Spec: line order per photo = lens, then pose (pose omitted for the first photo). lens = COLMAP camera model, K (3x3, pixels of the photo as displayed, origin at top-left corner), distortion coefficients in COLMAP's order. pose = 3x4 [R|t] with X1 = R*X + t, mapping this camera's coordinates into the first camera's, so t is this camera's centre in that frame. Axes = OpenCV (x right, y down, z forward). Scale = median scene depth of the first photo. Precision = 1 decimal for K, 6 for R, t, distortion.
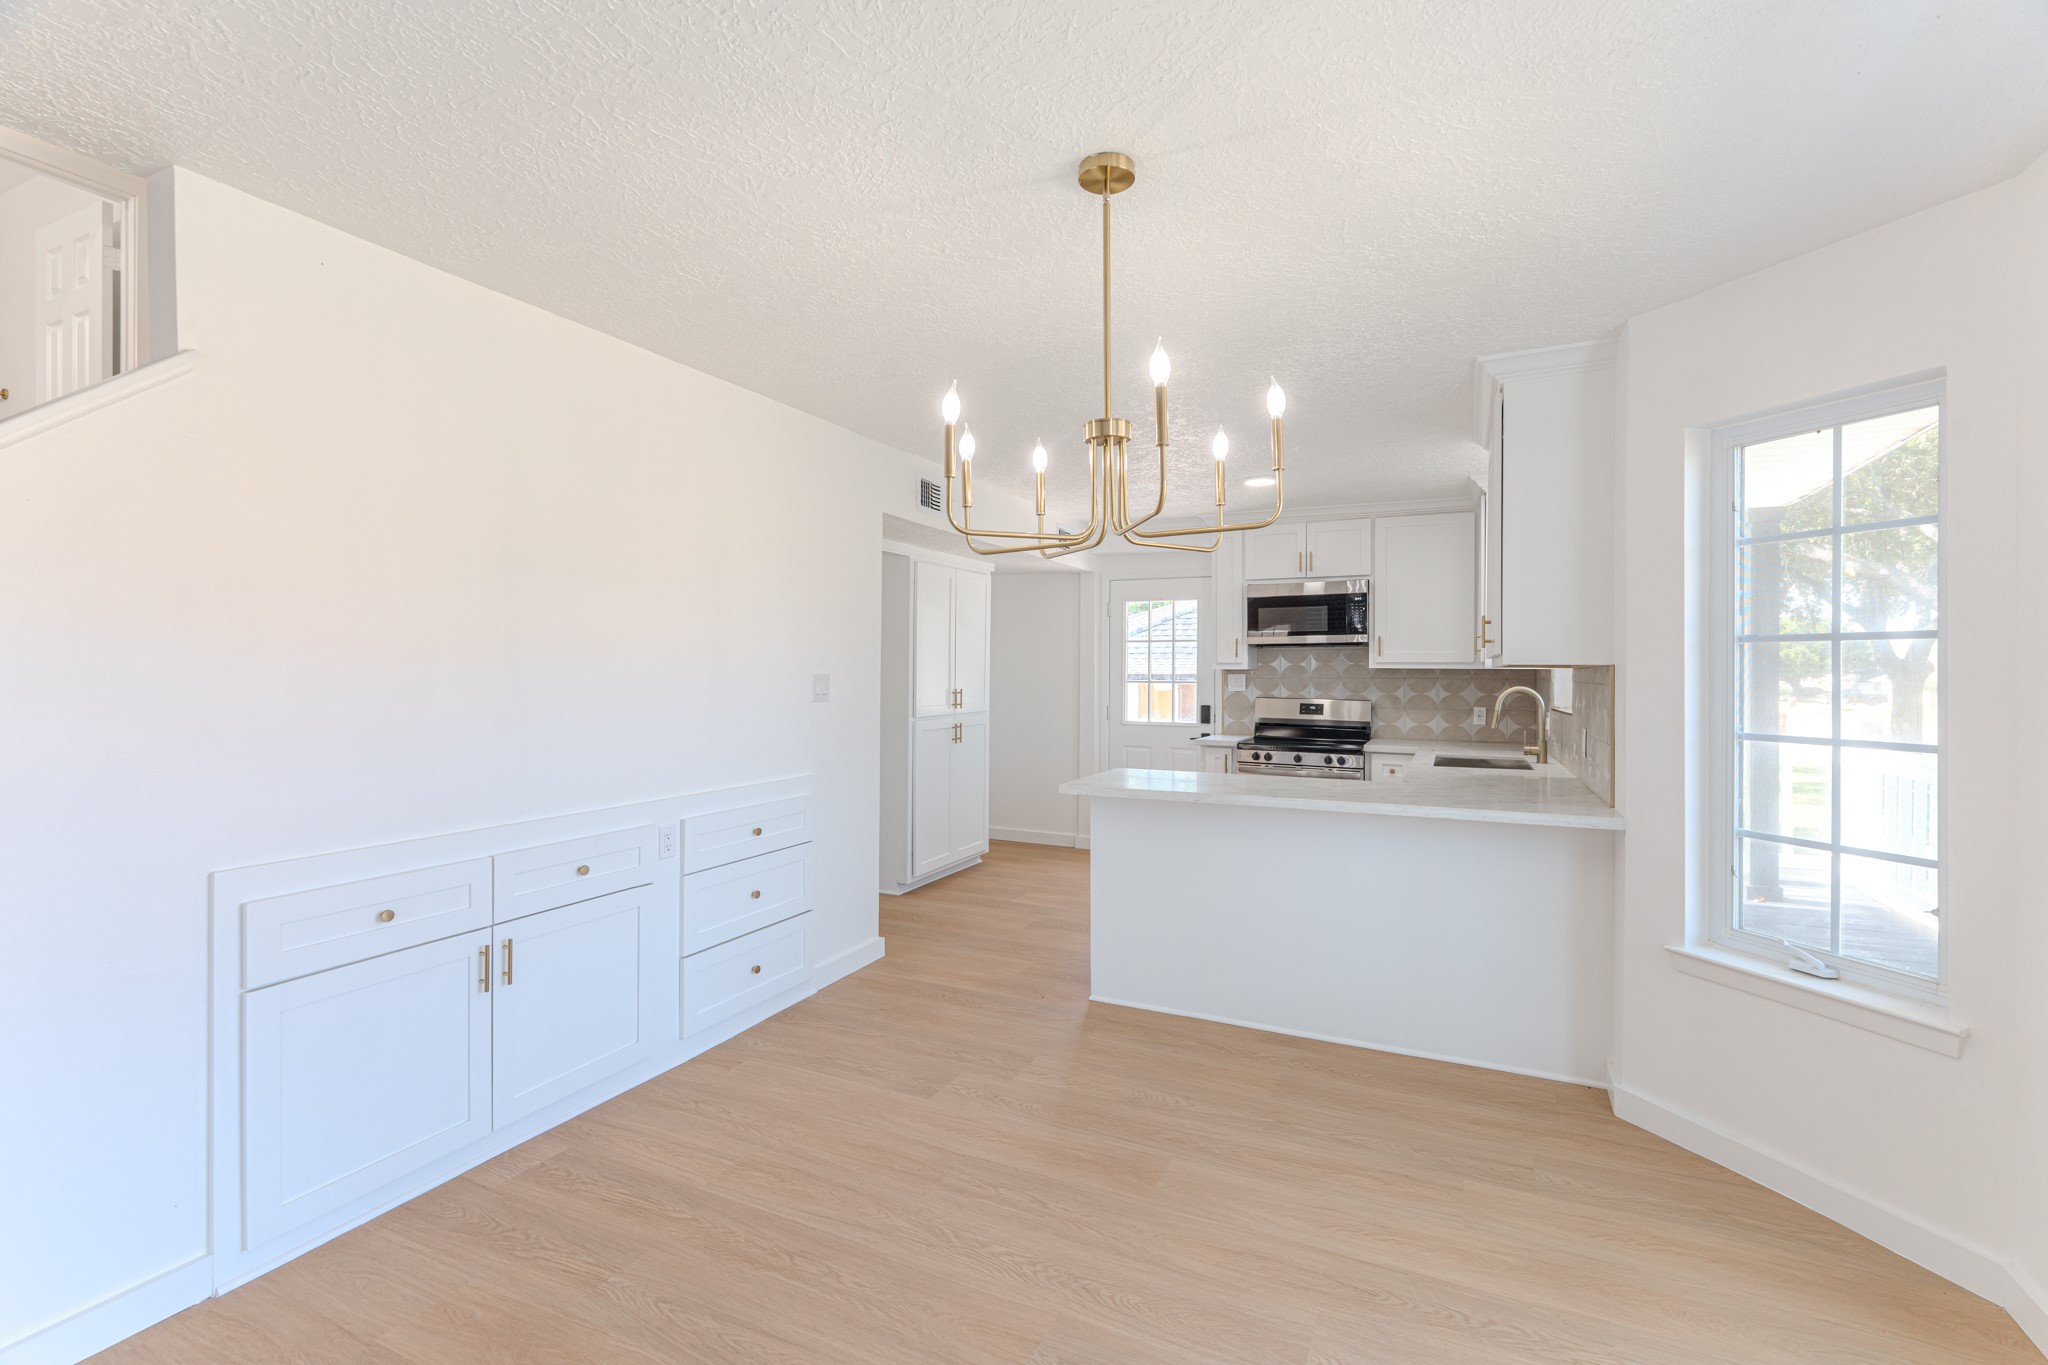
lens RADIAL K [[902.6, 0, 1021.1], [0, 902.6, 684.4], [0, 0, 1]] dist [-0.001293, 0.000015]
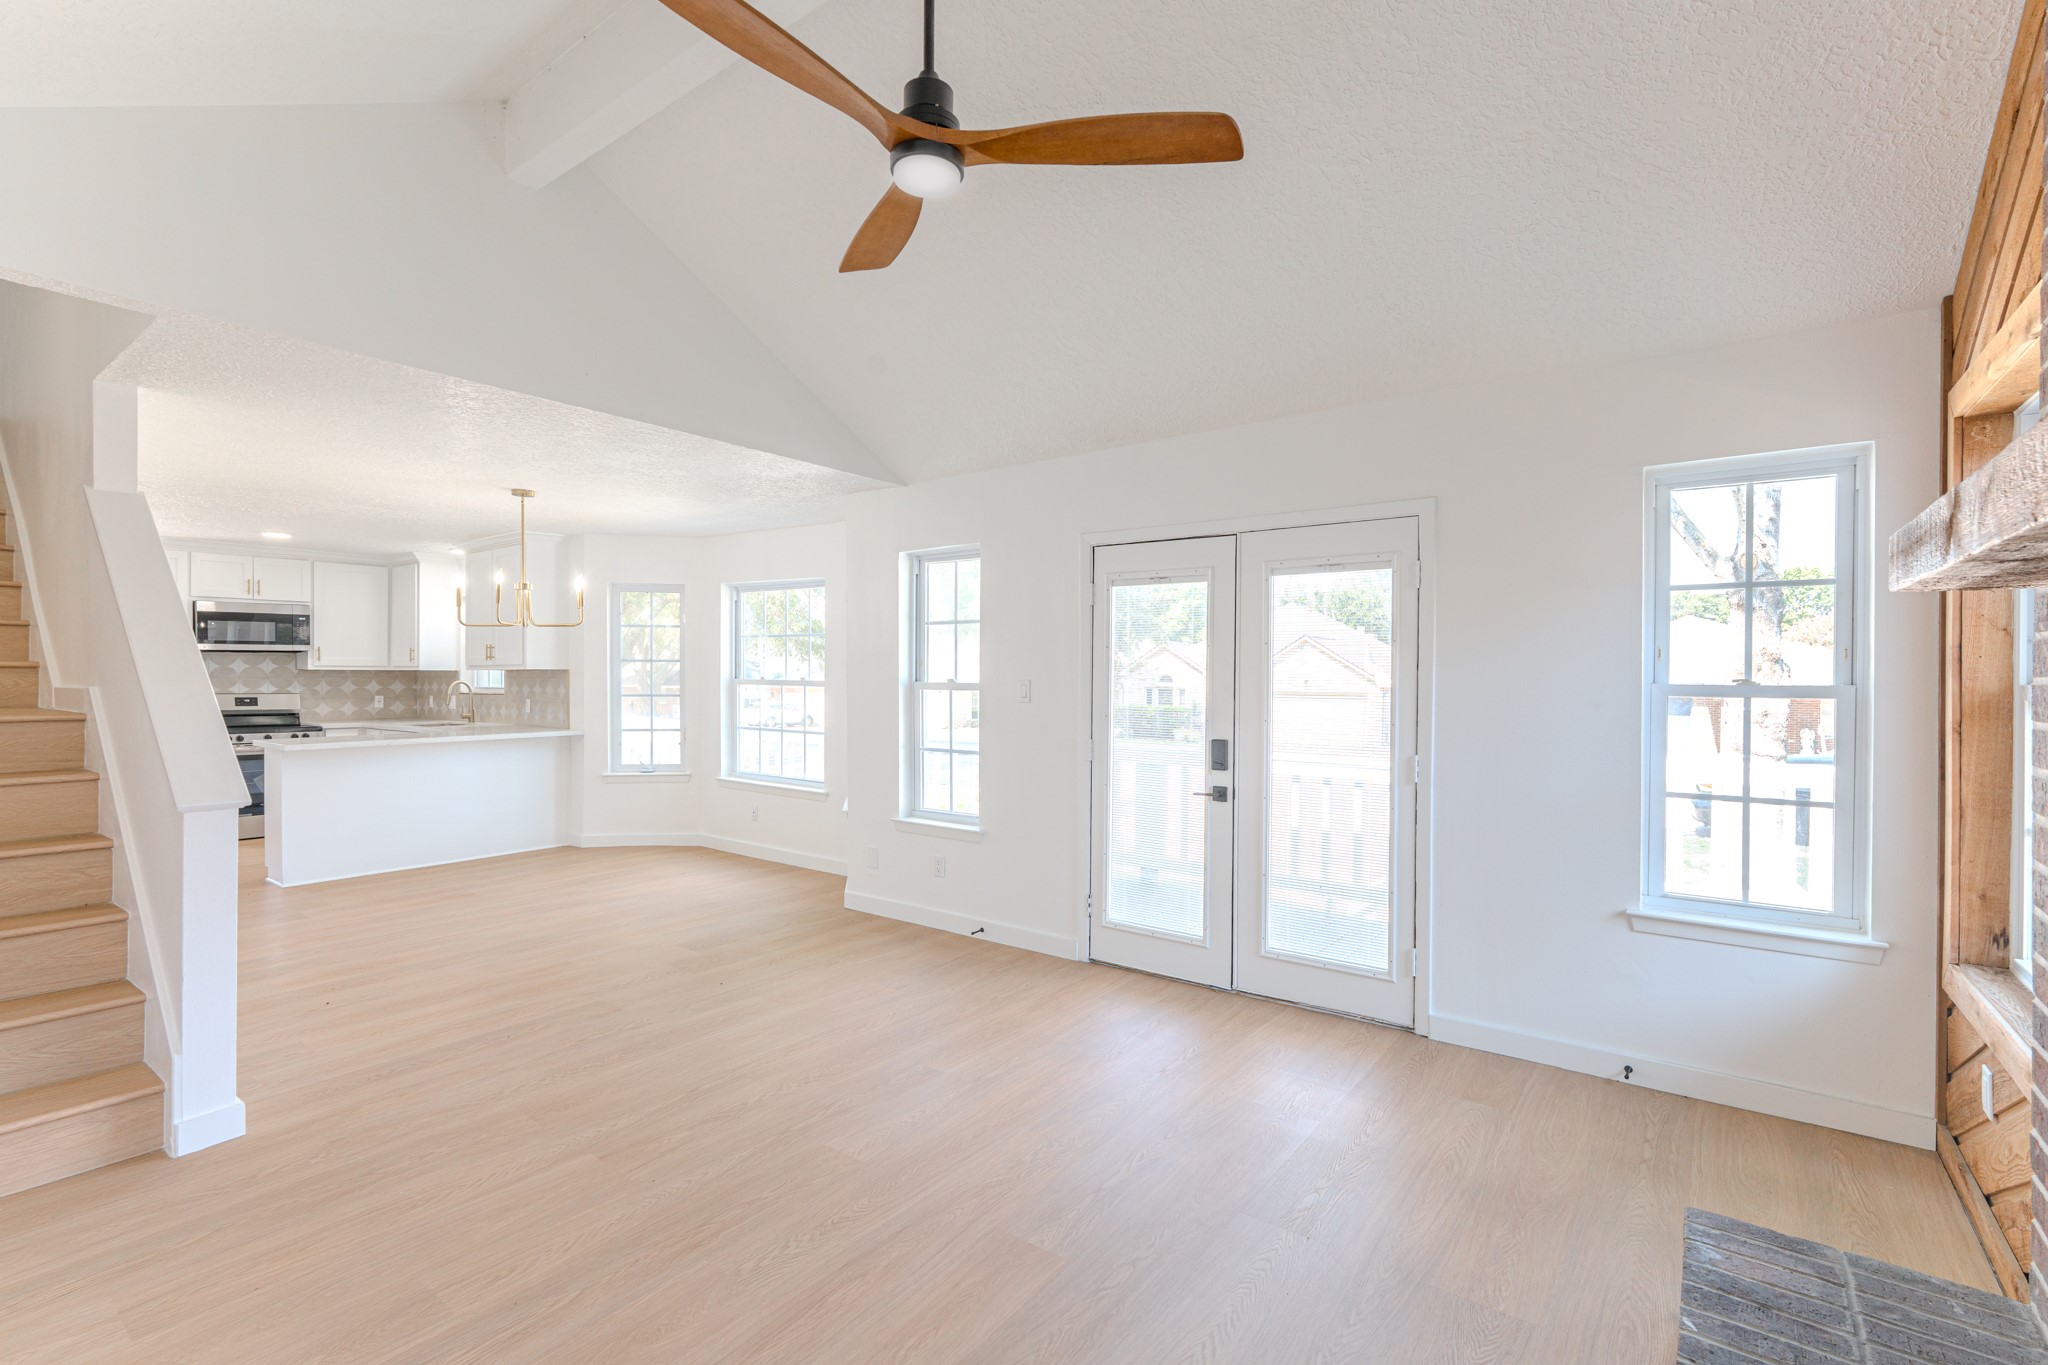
lens RADIAL K [[931.5, 0, 1024.0], [0, 931.5, 682.5], [0, 0, 1]] dist [-0.000861, 0.000252]
pose [[0.195575, -0.012839, 0.980605, -0.782159], [0.014901, 0.999838, 0.010119, 0.003705], [-0.980575, 0.012633, 0.195735, -0.340878]]
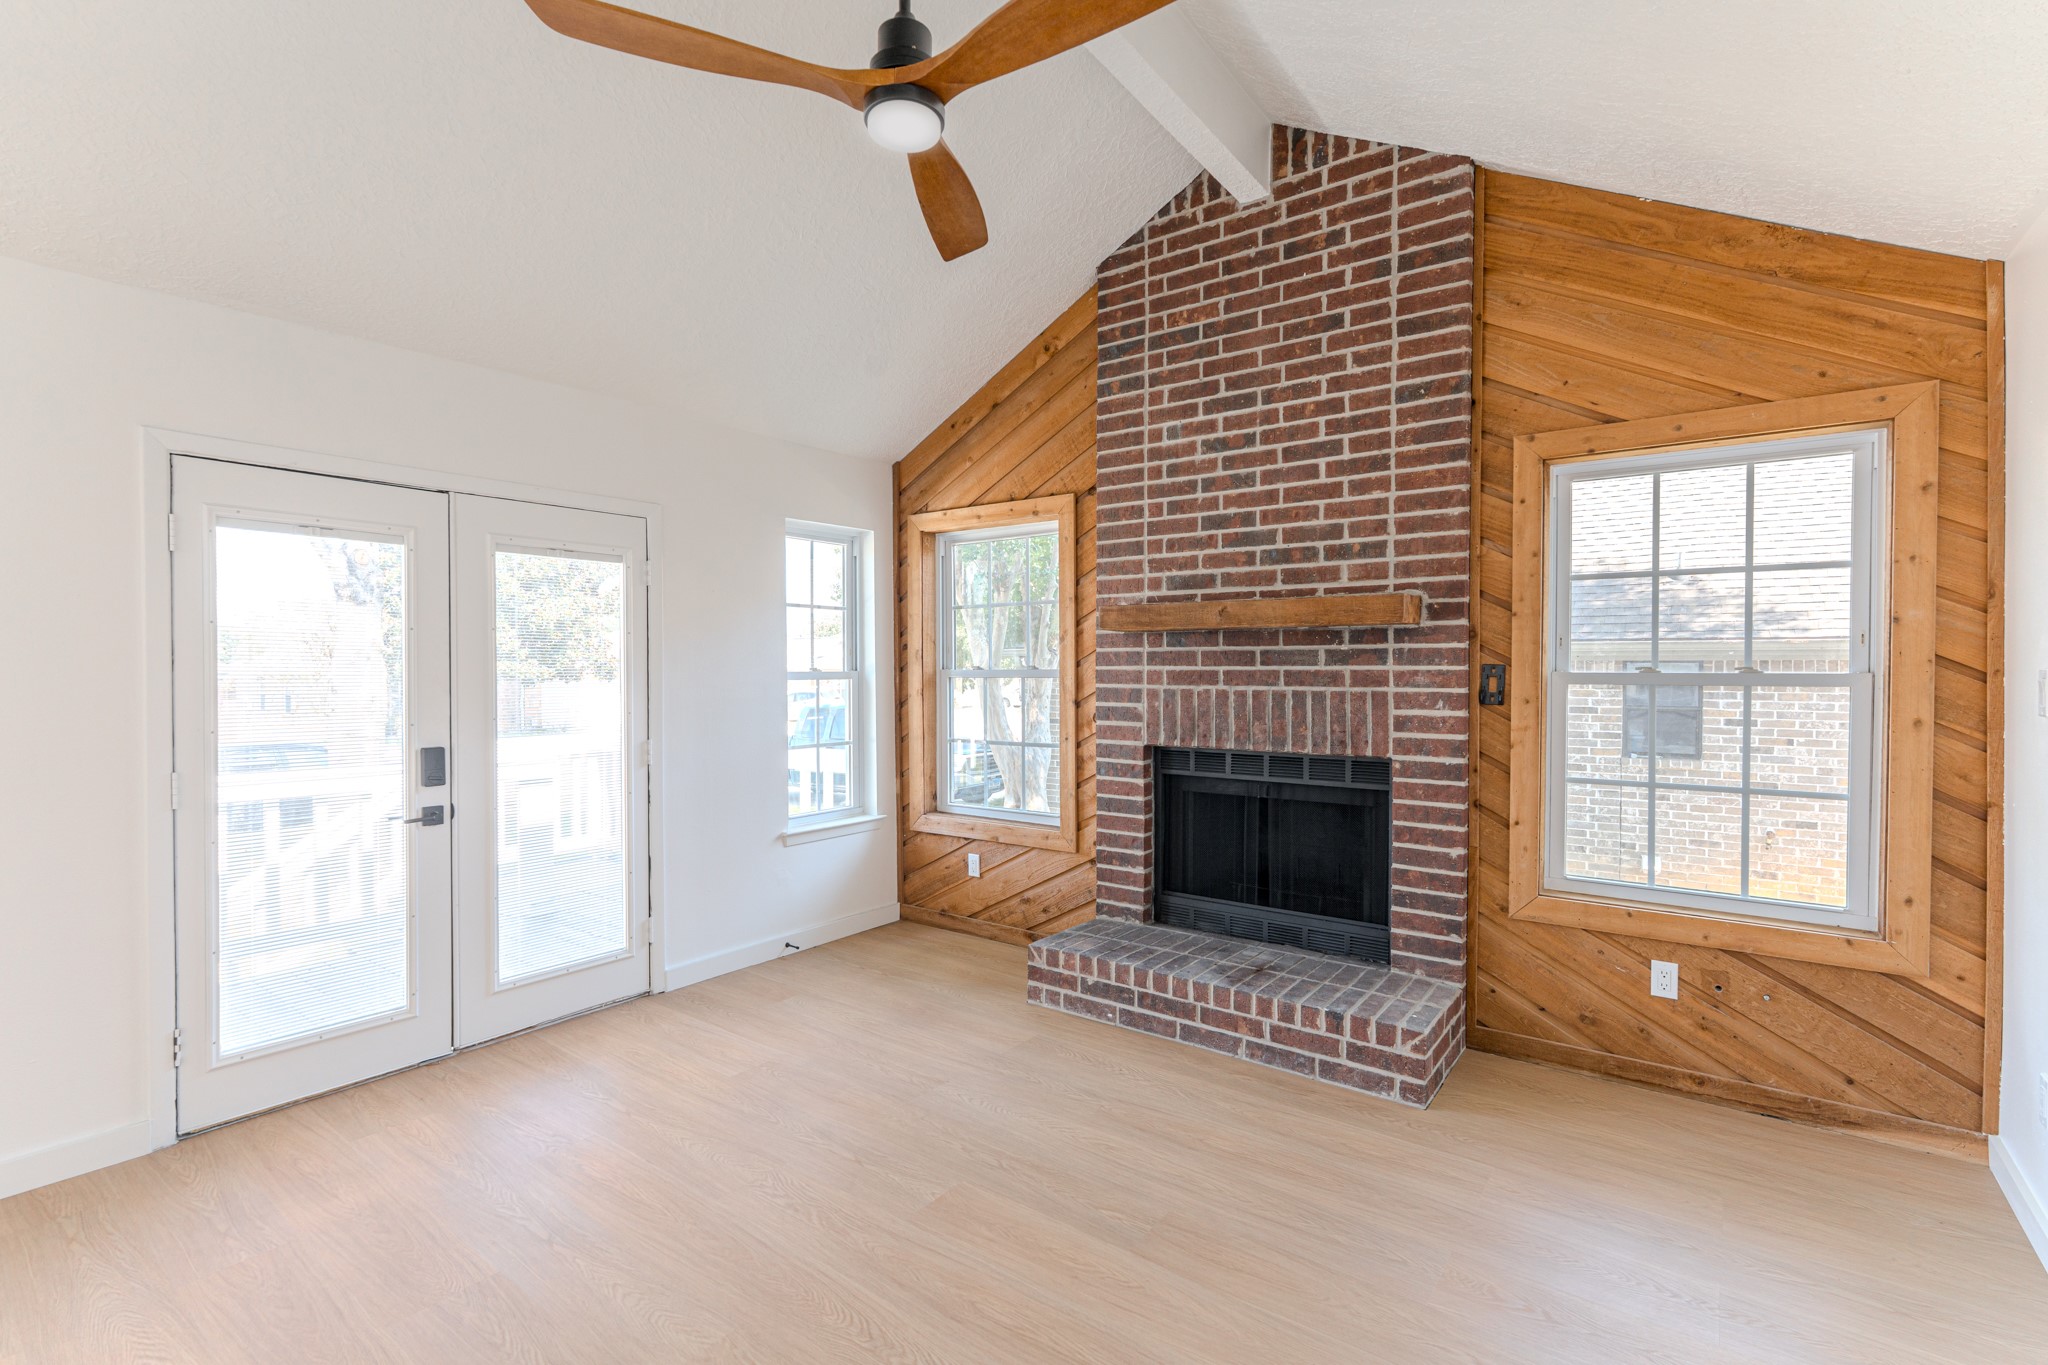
lens RADIAL K [[922.1, 0, 1024.0], [0, 922.1, 682.5], [0, 0, 1]] dist [-0.001897, 0.000047]
pose [[-0.981530, -0.007784, 0.191149, -0.521612], [-0.001349, 0.999429, 0.033774, -0.001864], [-0.191303, 0.032893, -0.980980, 0.117791]]
